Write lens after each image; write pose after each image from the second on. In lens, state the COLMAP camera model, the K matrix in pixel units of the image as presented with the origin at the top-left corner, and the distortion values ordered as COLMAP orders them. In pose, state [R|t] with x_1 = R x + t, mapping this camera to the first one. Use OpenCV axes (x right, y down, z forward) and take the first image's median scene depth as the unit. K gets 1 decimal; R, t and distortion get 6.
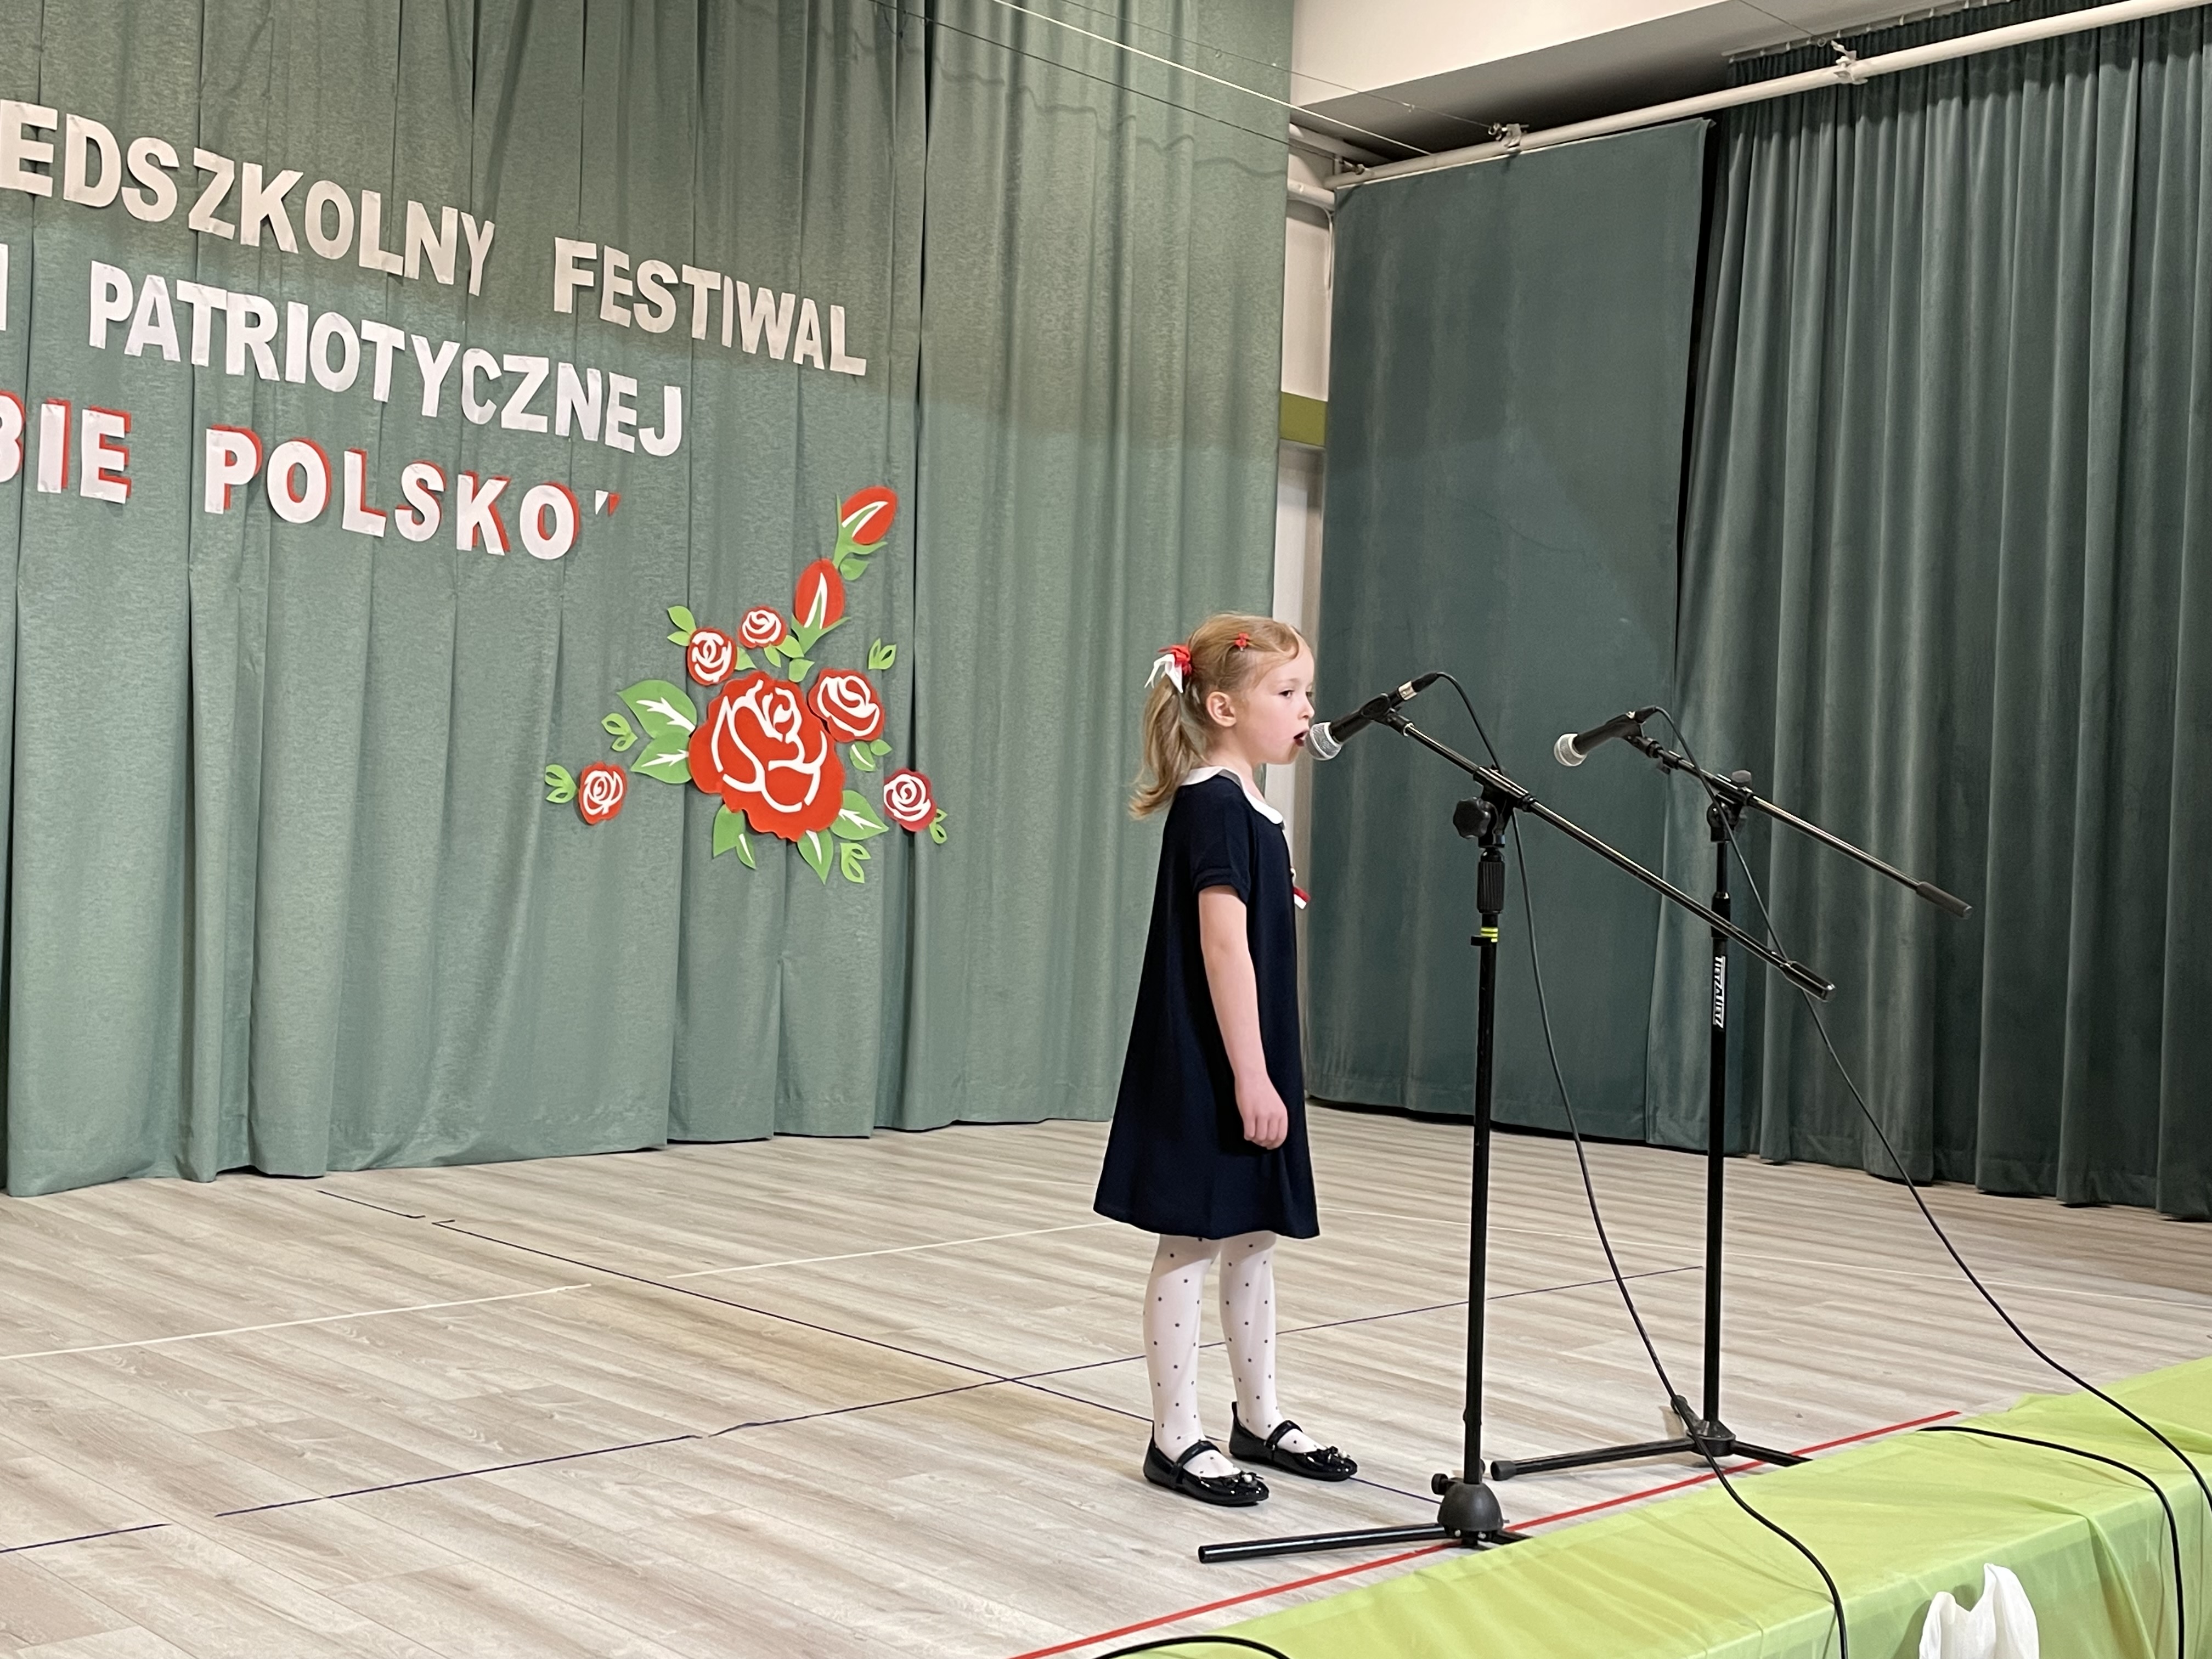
lens RADIAL K [[2435.6, 0, 1106.6], [0, 2435.6, 793.5], [0, 0, 1]] dist [0.067059, 0.000000]
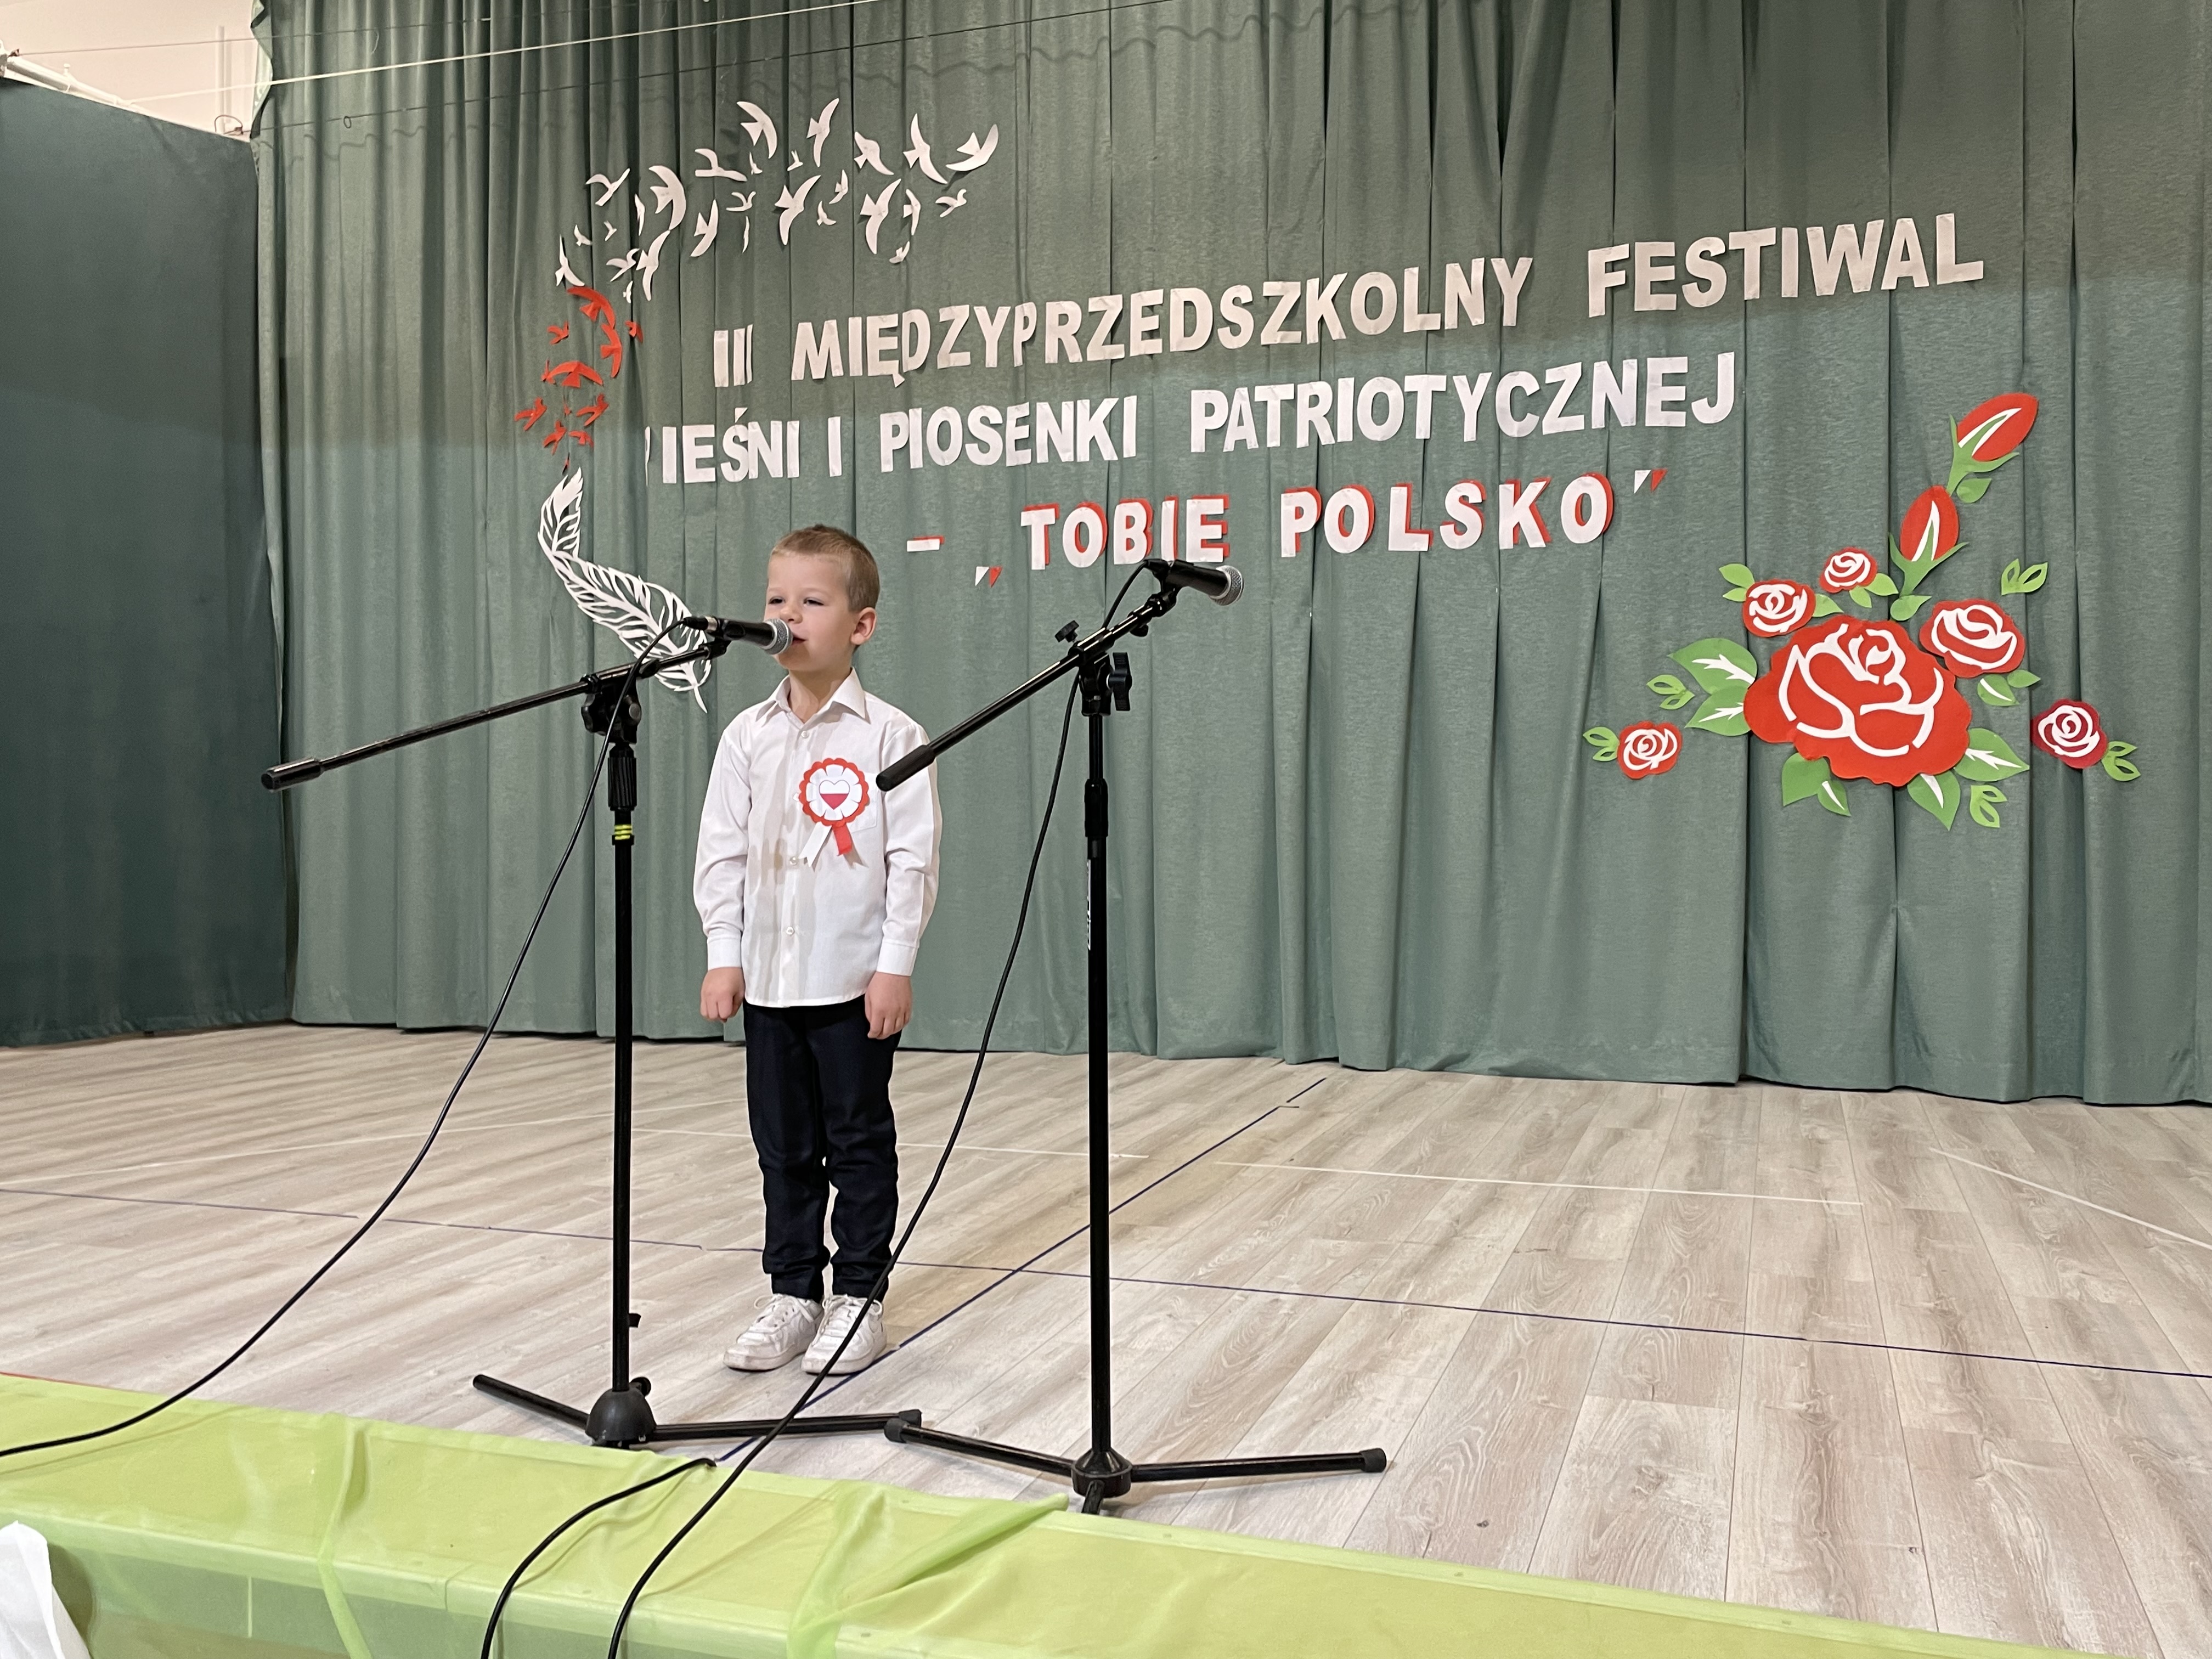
lens RADIAL K [[1906.7, 0, 1085.0], [0, 1906.7, 841.0], [0, 0, 1]] dist [0.082676, -0.107272]
pose [[0.430120, -0.025665, -0.902407, 0.443137], [0.041242, 0.999111, -0.008758, 0.036707], [0.901829, -0.033450, 0.430796, 0.400595]]
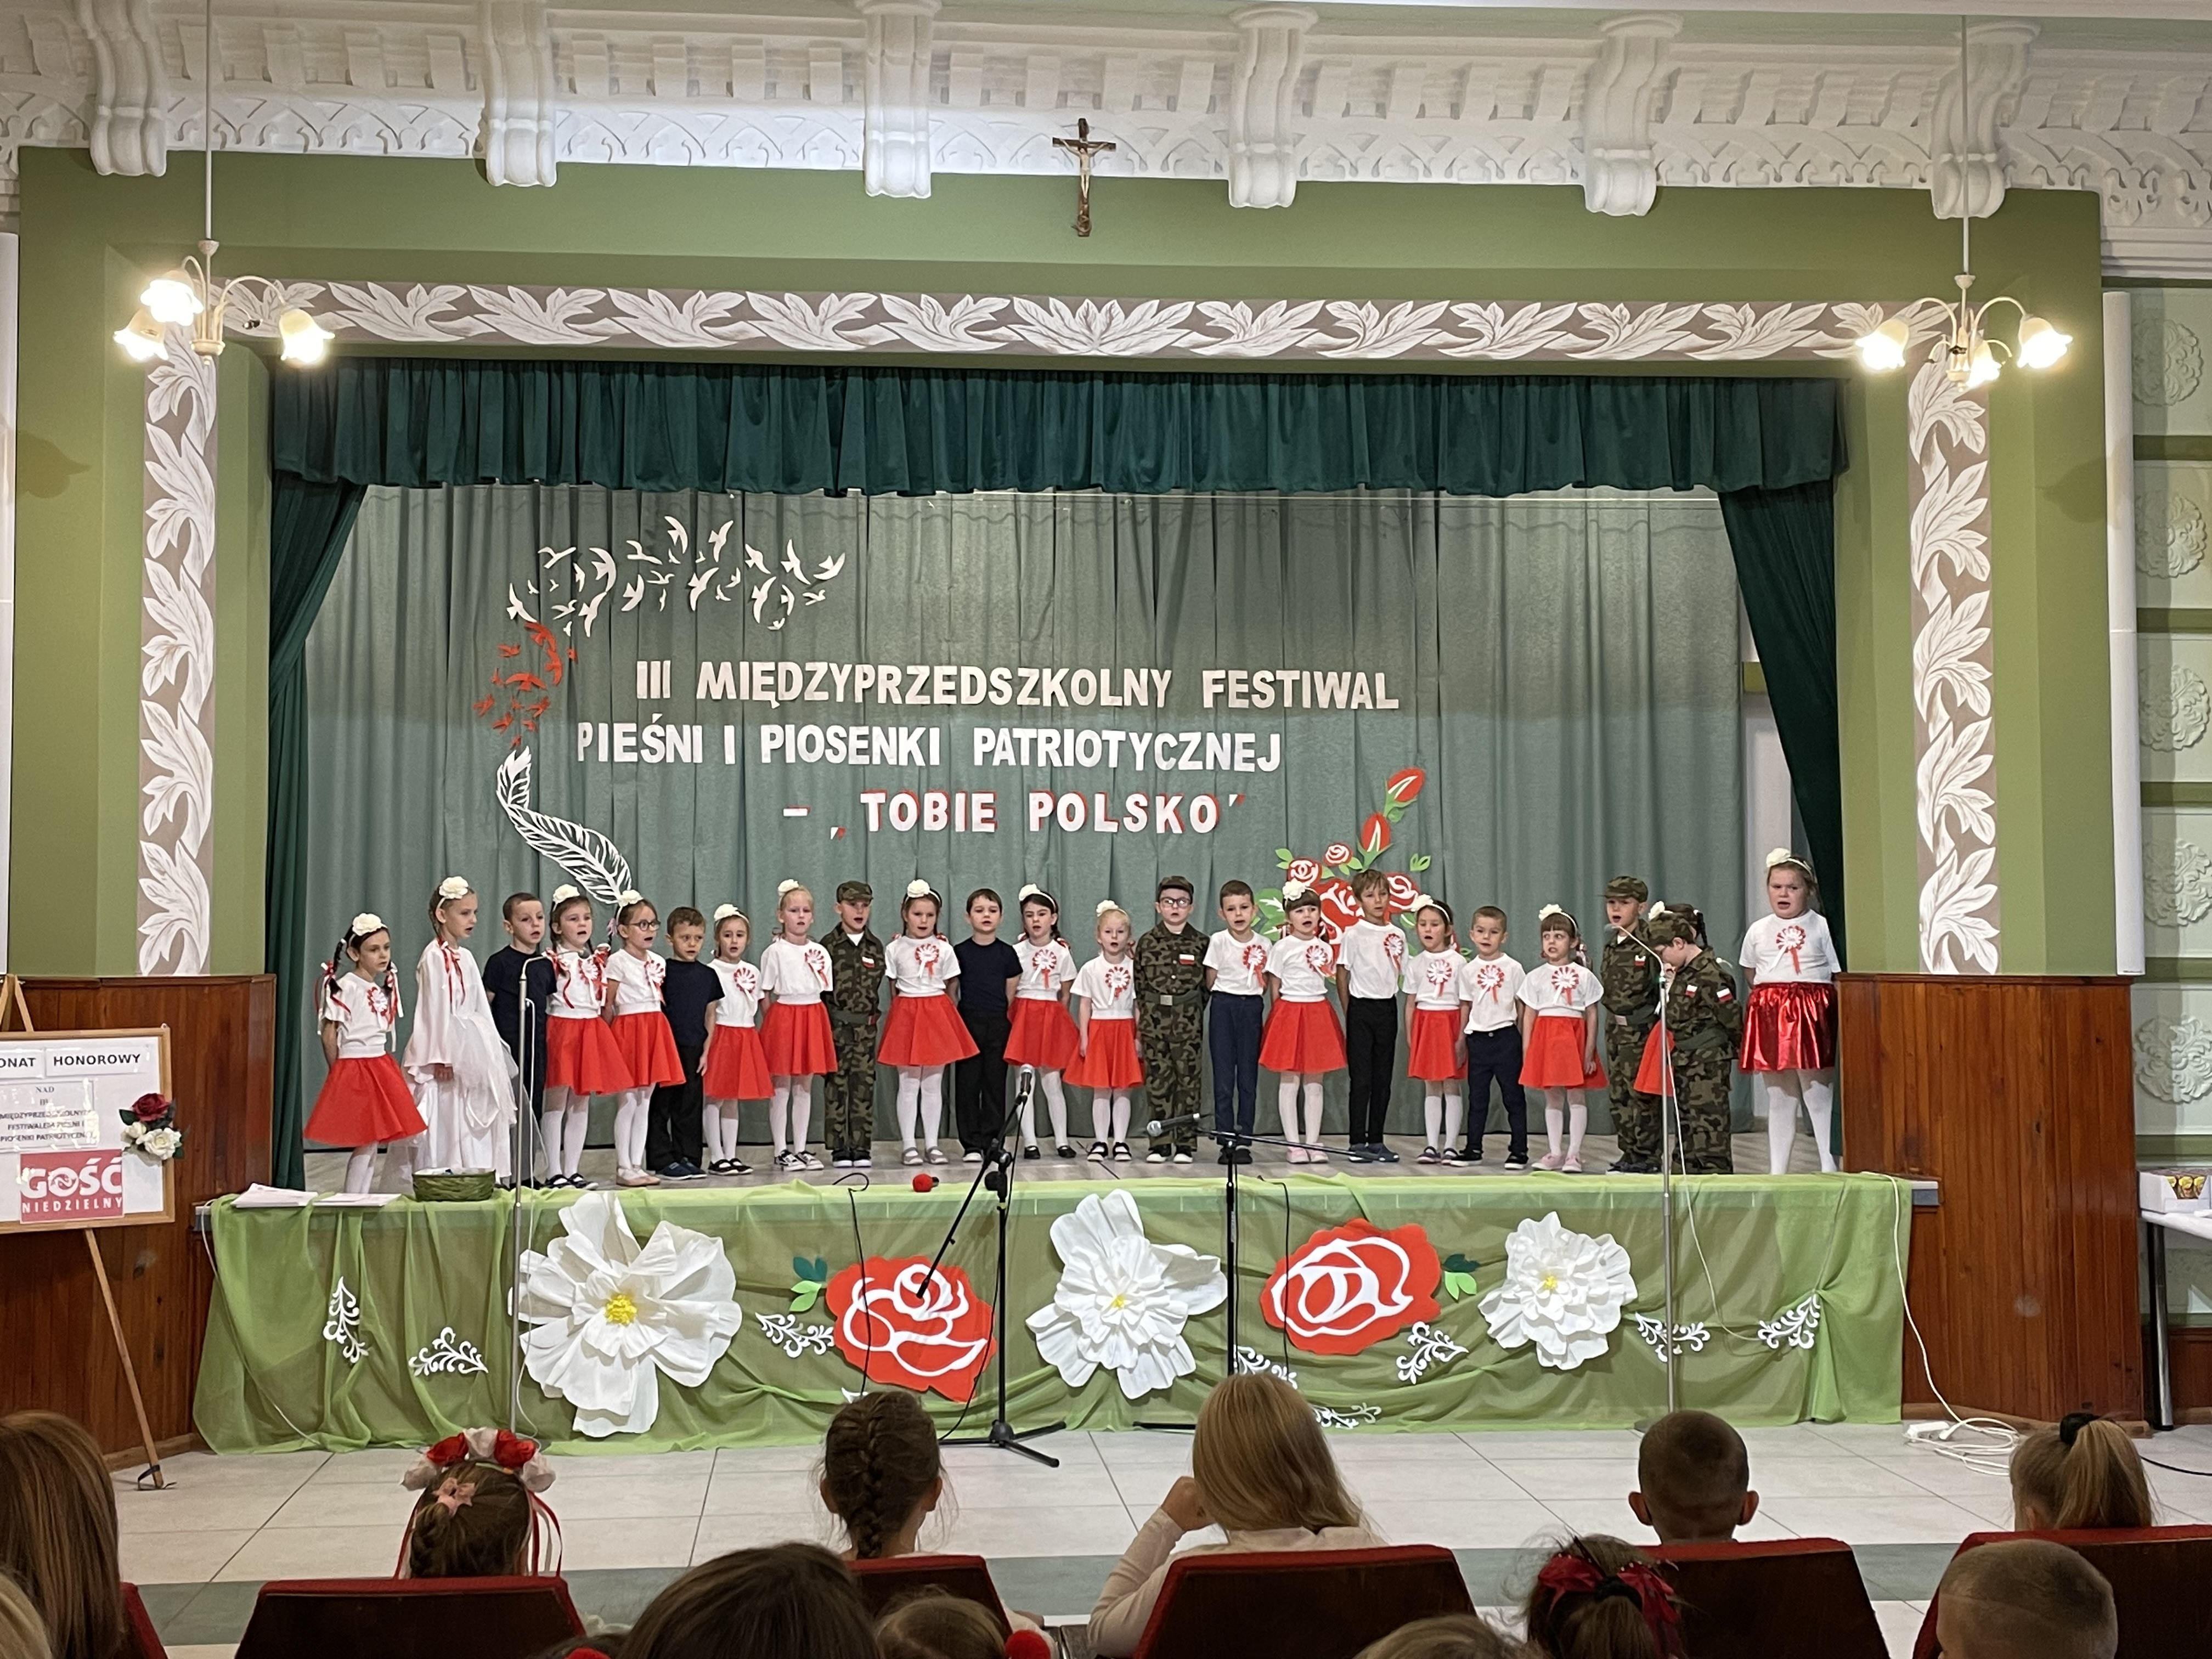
lens RADIAL K [[2709.3, 0, 1120.5], [0, 2709.3, 758.5], [0, 0, 1]] dist [0.114089, 0.000000]
pose [[0.785665, -0.086001, -0.612646, 1.035681], [0.049214, 0.995840, -0.076681, 0.009290], [0.616692, 0.030095, 0.786629, -0.748814]]
